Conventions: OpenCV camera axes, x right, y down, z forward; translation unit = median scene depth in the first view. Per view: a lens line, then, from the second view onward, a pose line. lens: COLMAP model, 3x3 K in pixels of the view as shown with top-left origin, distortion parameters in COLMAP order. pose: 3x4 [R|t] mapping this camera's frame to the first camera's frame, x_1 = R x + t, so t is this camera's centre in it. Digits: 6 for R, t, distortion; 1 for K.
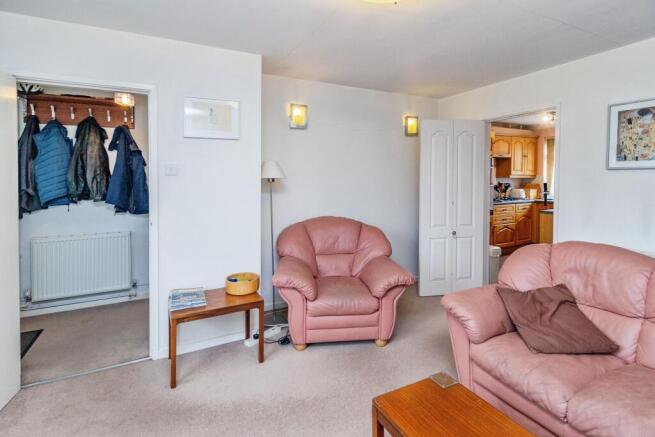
lens RADIAL K [[315.8, 0, 324.2], [0, 315.8, 179.4], [0, 0, 1]] dist [0.004827, 0.001119]
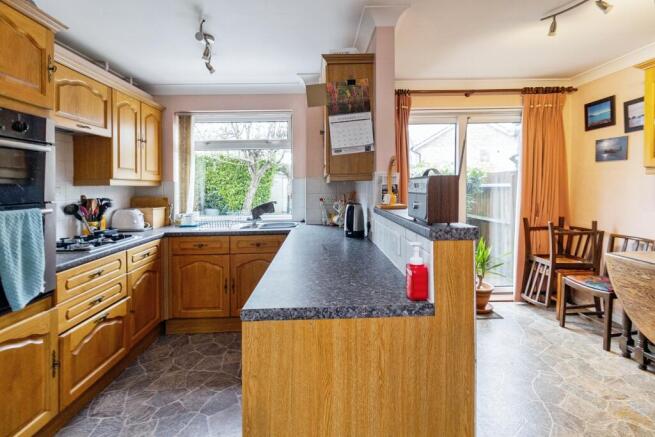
lens RADIAL K [[315.8, 0, 319.8], [0, 315.8, 193.4], [0, 0, 1]] dist [0.004827, 0.001119]
pose [[0.434986, -0.014923, 0.900313, 0.322008], [0.018165, 0.999805, 0.007795, 0.007230], [-0.900254, 0.012963, 0.435172, 0.553216]]
